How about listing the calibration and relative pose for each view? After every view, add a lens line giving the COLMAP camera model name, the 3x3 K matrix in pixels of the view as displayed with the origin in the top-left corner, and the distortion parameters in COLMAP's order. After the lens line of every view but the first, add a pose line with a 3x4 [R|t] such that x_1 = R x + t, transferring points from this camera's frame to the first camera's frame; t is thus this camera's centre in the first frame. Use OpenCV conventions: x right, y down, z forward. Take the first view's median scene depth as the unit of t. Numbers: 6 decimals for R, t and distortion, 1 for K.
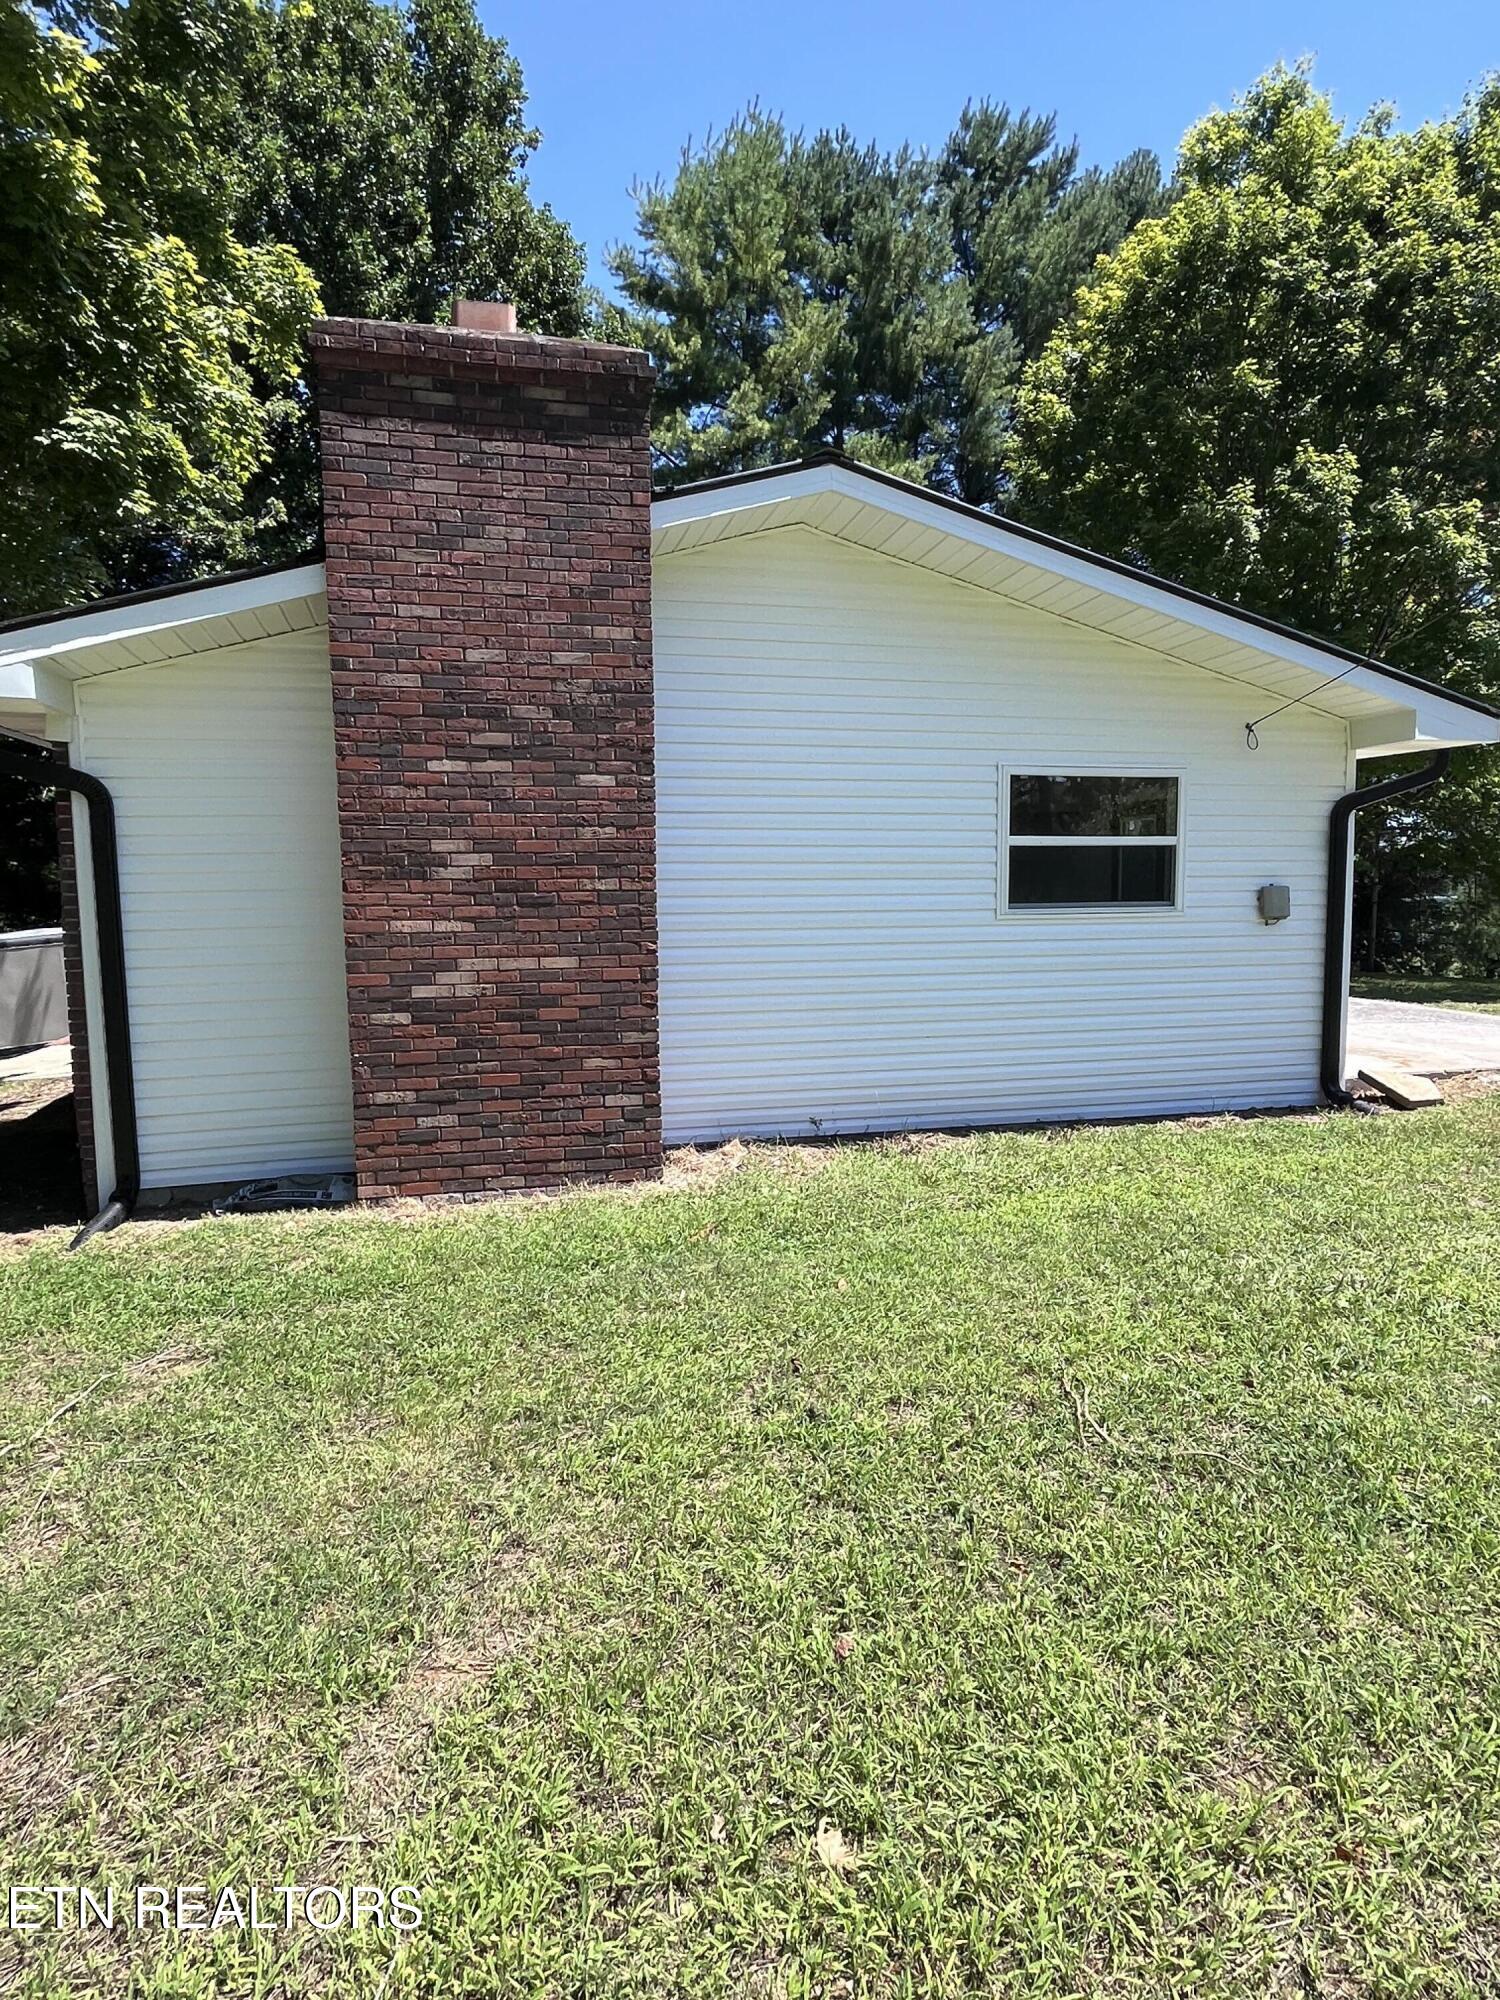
lens RADIAL K [[1173.9, 0, 743.8], [0, 1173.9, 1003.7], [0, 0, 1]] dist [0.007281, 0.003806]
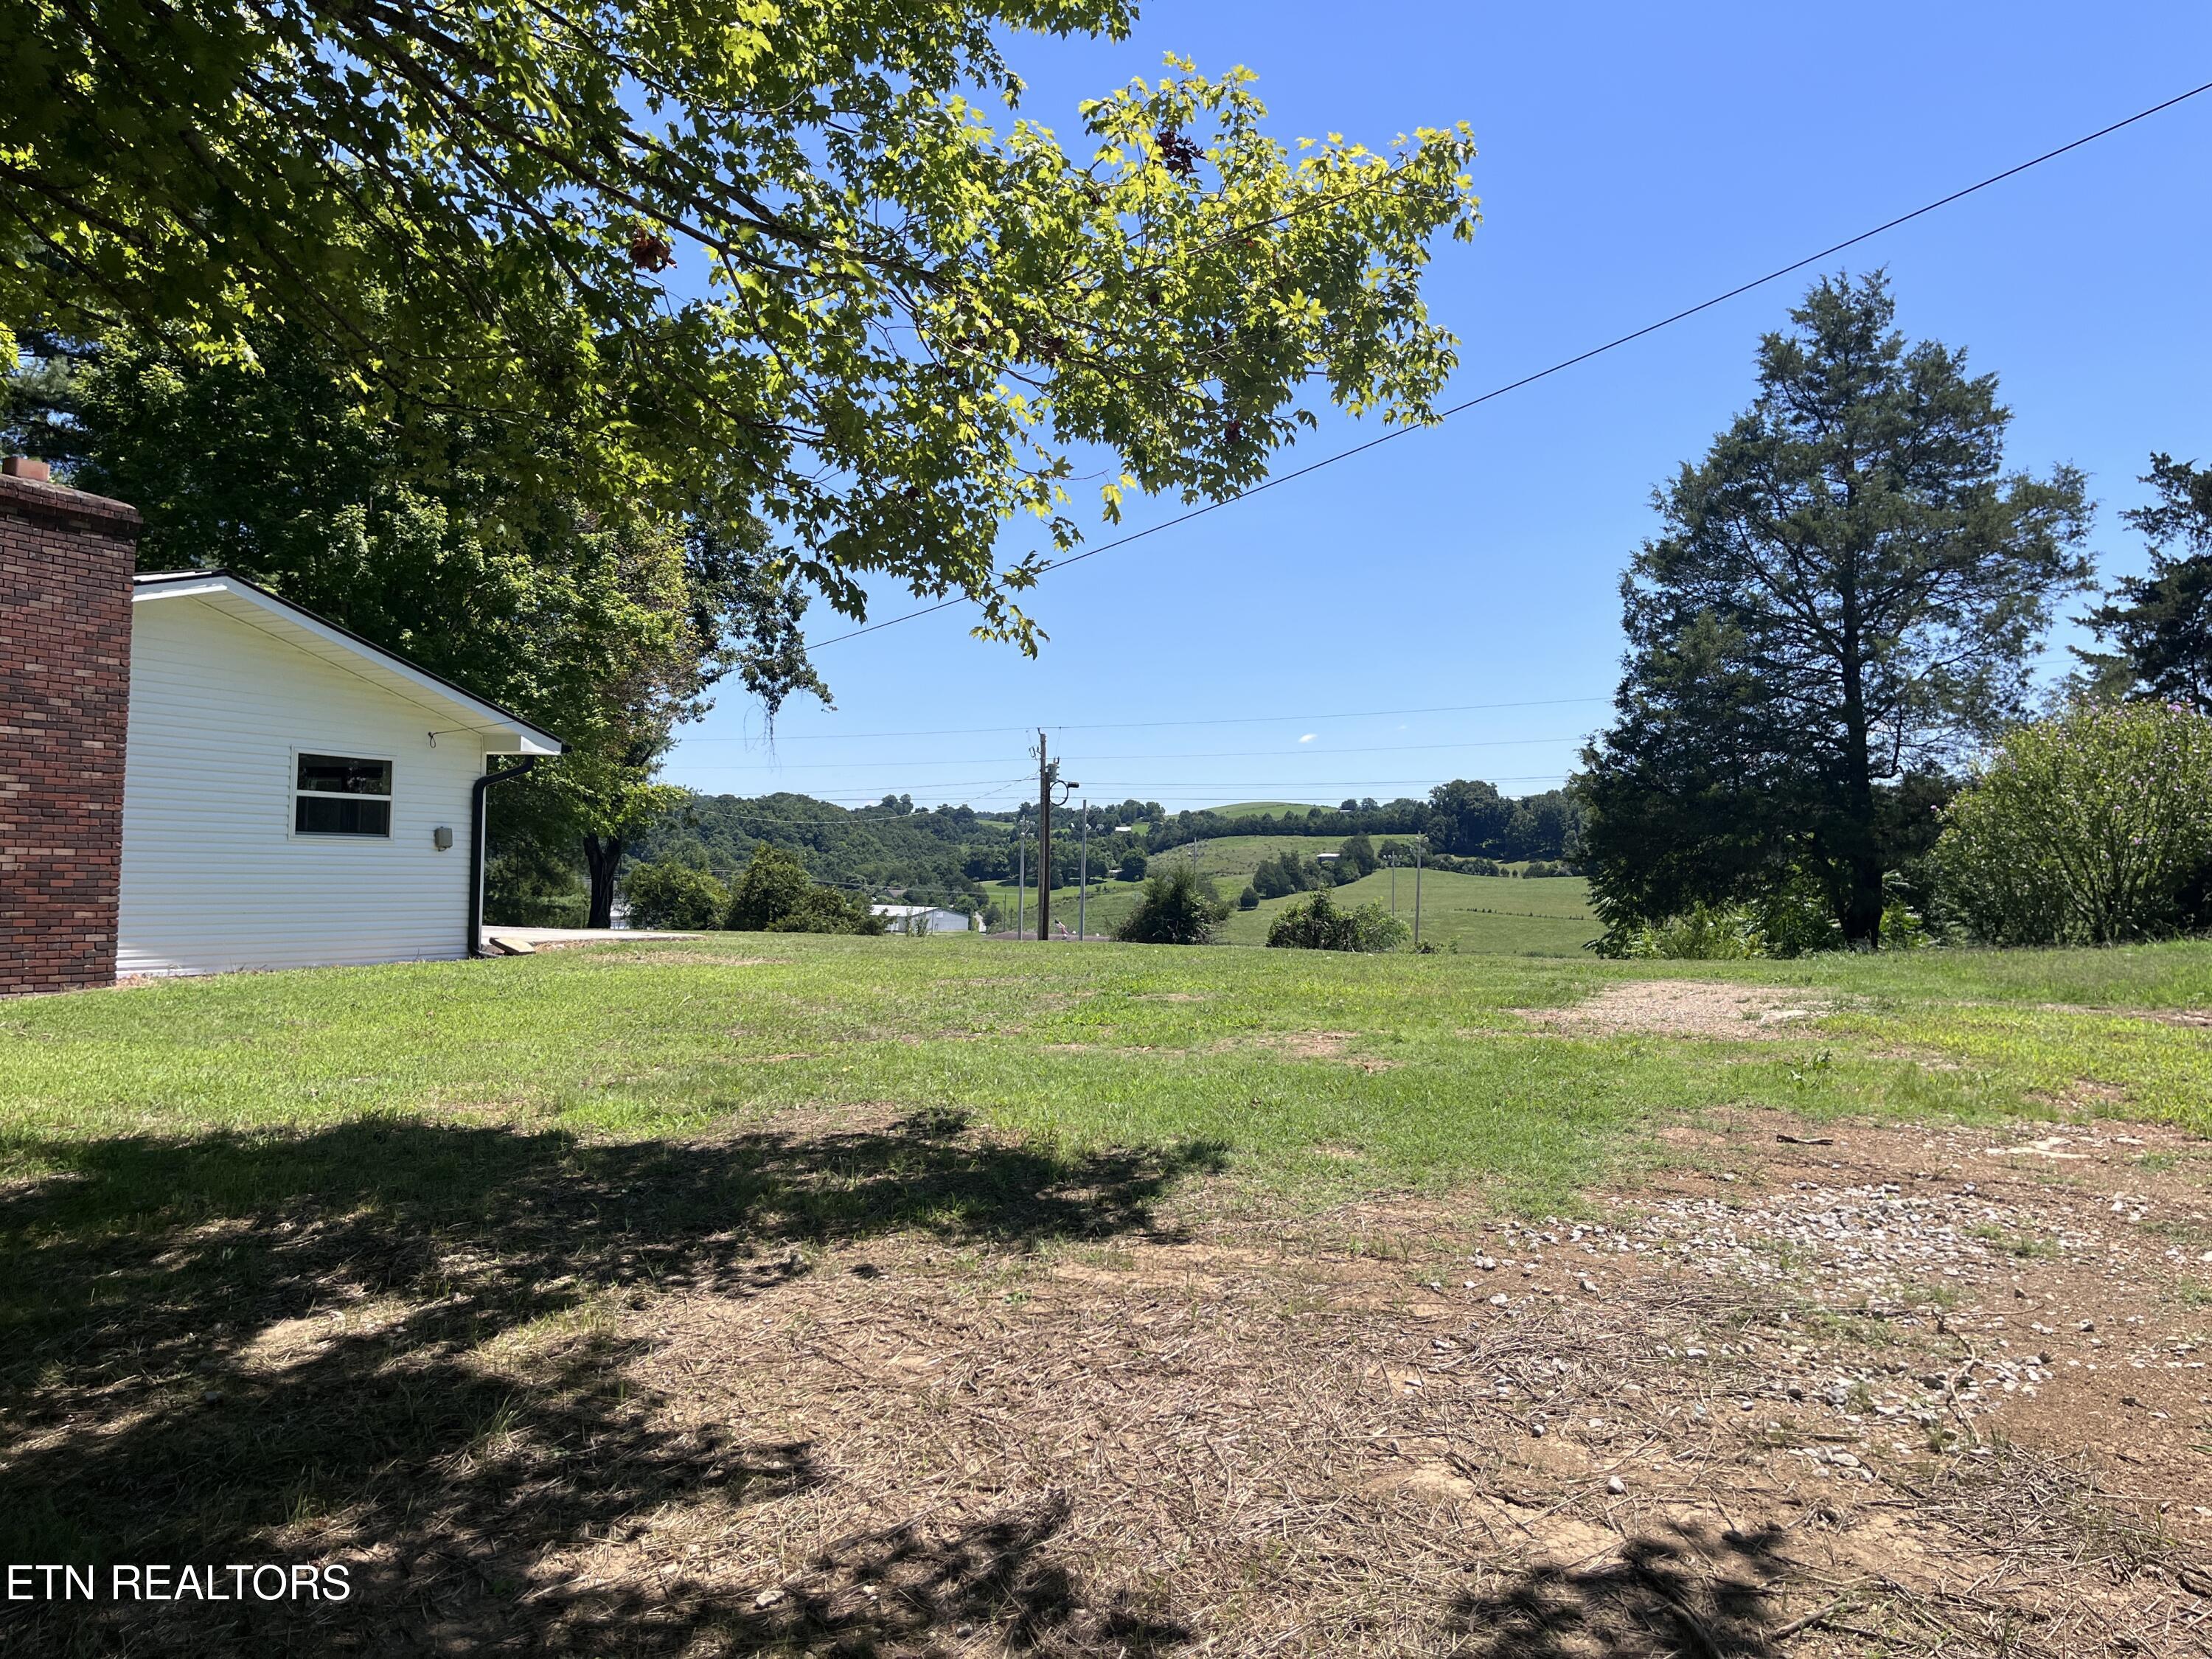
lens RADIAL K [[1693.5, 0, 1126.1], [0, 1693.5, 822.4], [0, 0, 1]] dist [0.070594, -0.074240]
pose [[0.613552, 0.046950, 0.788258, -1.120185], [0.047816, 0.994190, -0.096433, 0.222335], [-0.788206, 0.096858, 0.607742, -1.605069]]
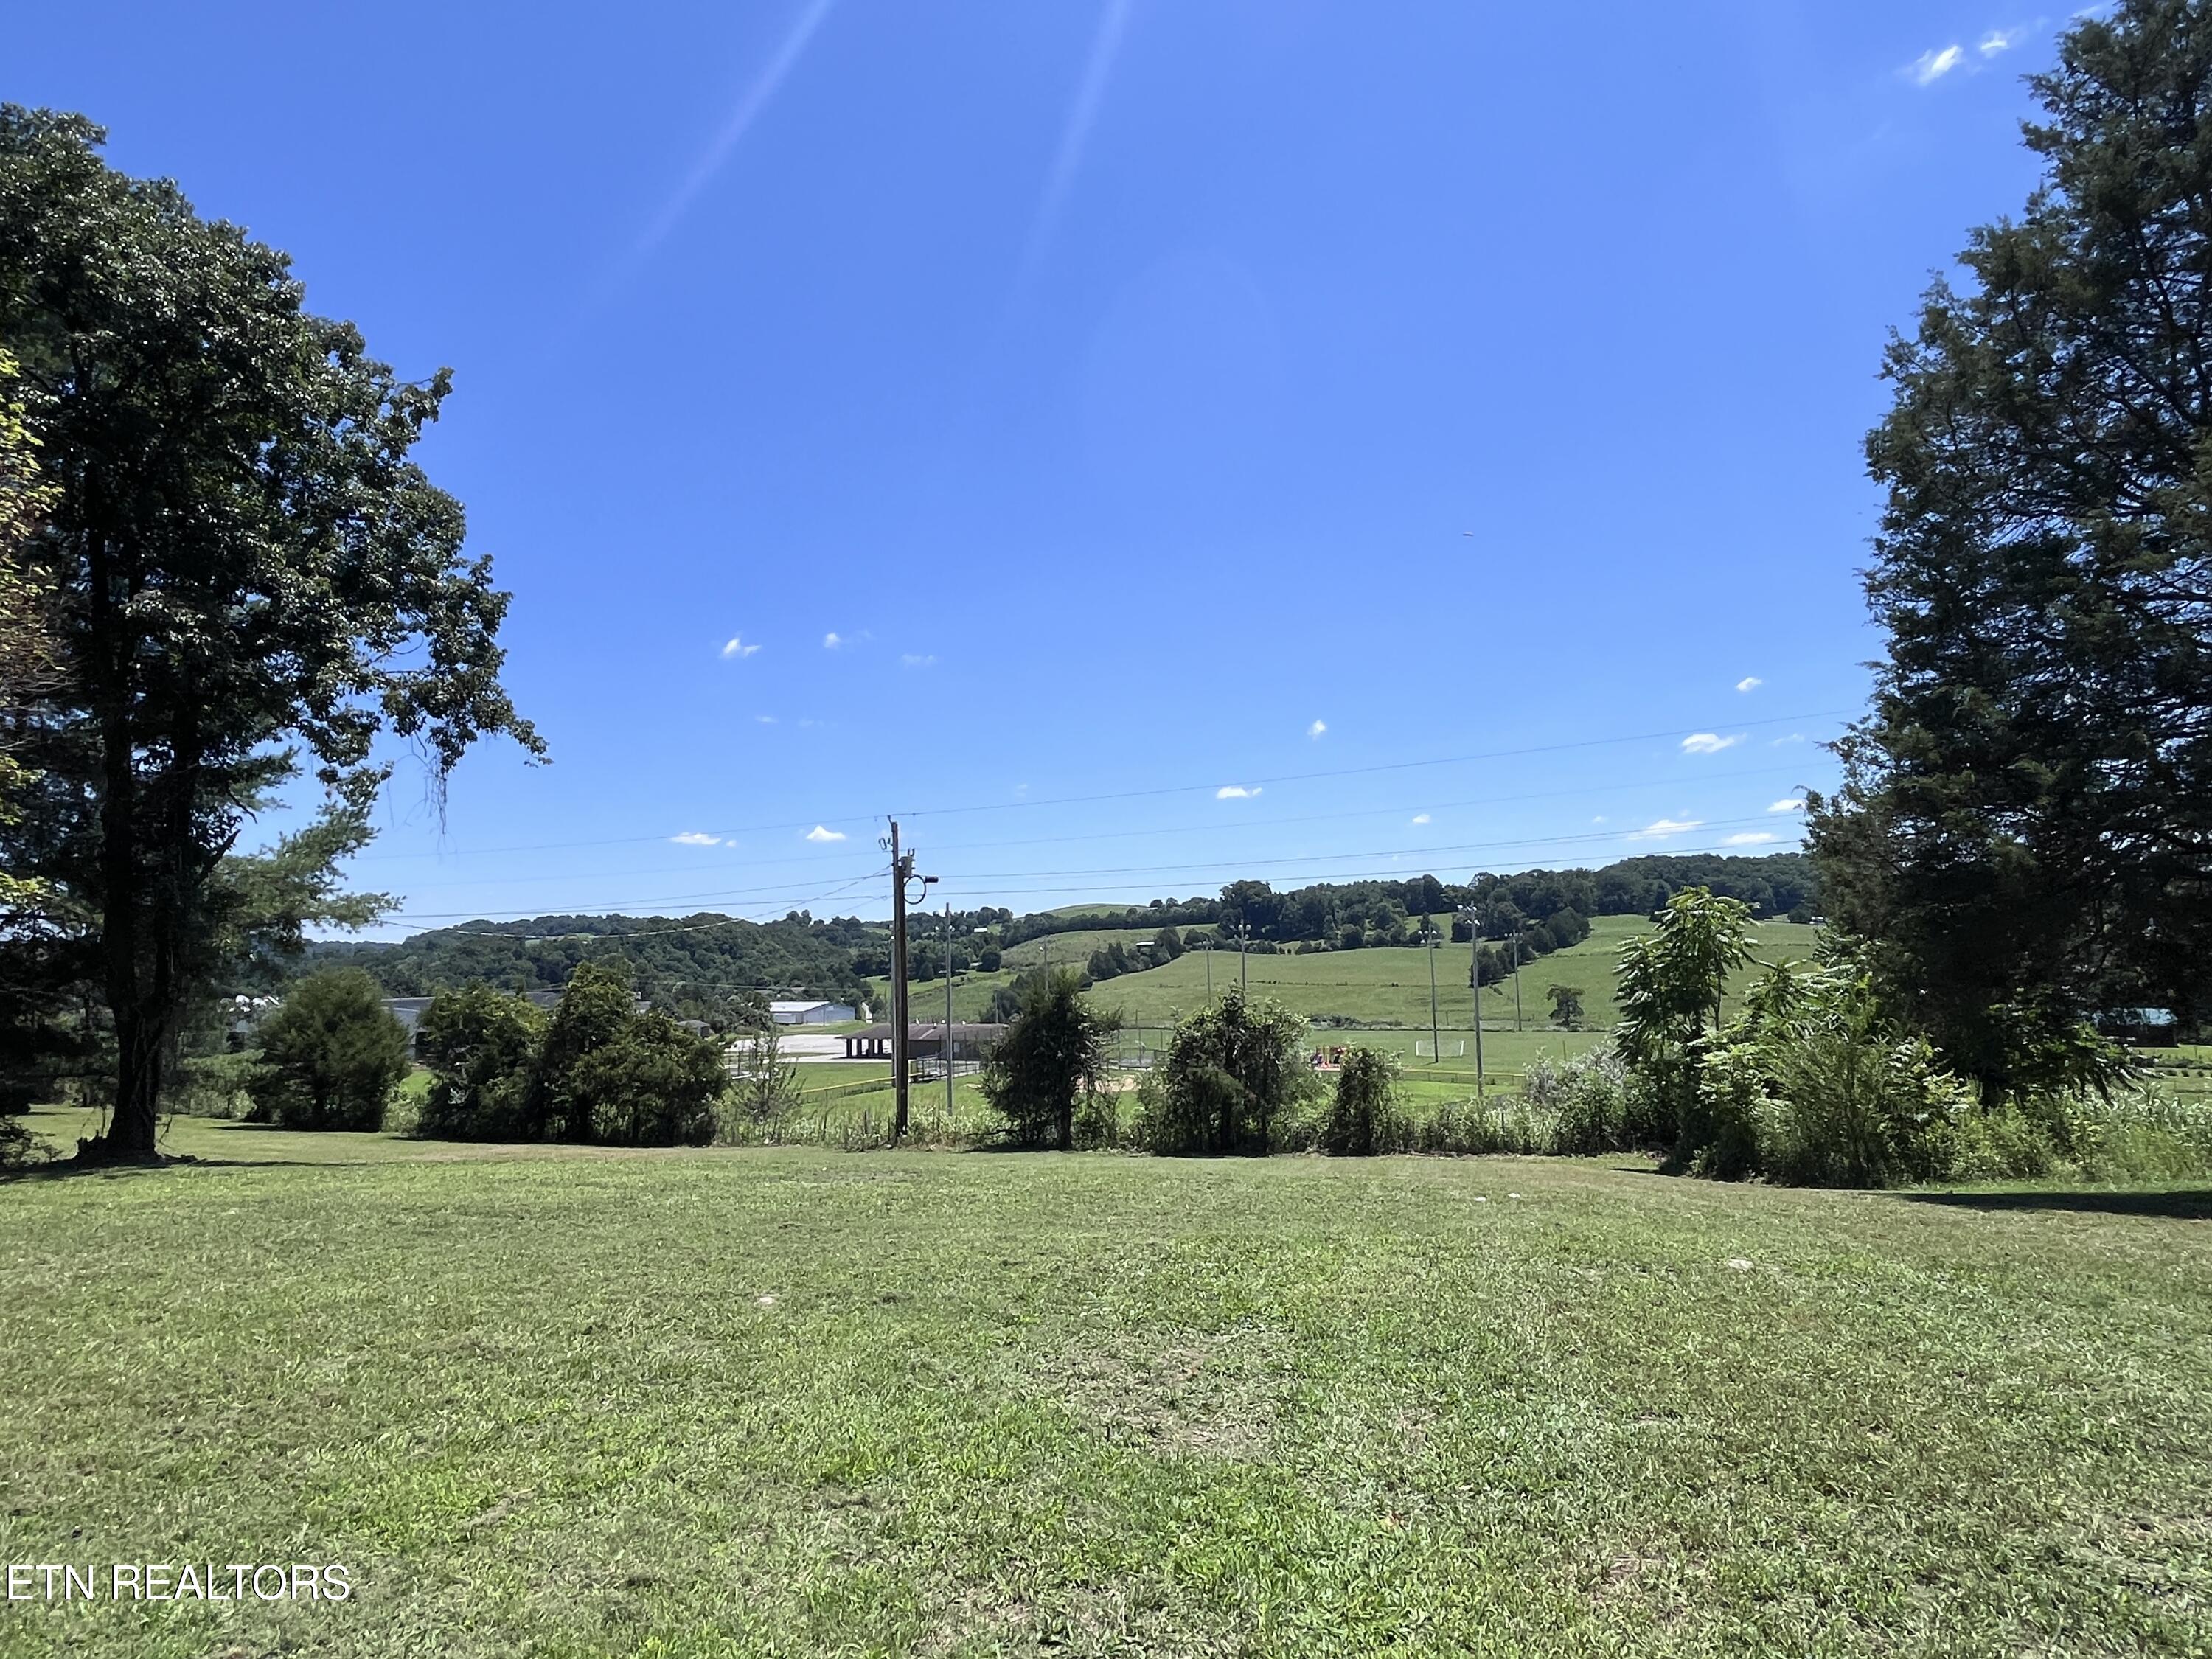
lens RADIAL K [[1298.3, 0, 1113.1], [0, 1298.3, 831.0], [0, 0, 1]] dist [0.007281, 0.003806]
pose [[0.533014, 0.081256, 0.842196, 1.743916], [0.100017, 0.982348, -0.158077, -0.115787], [-0.840174, 0.168491, 0.515478, 0.694529]]
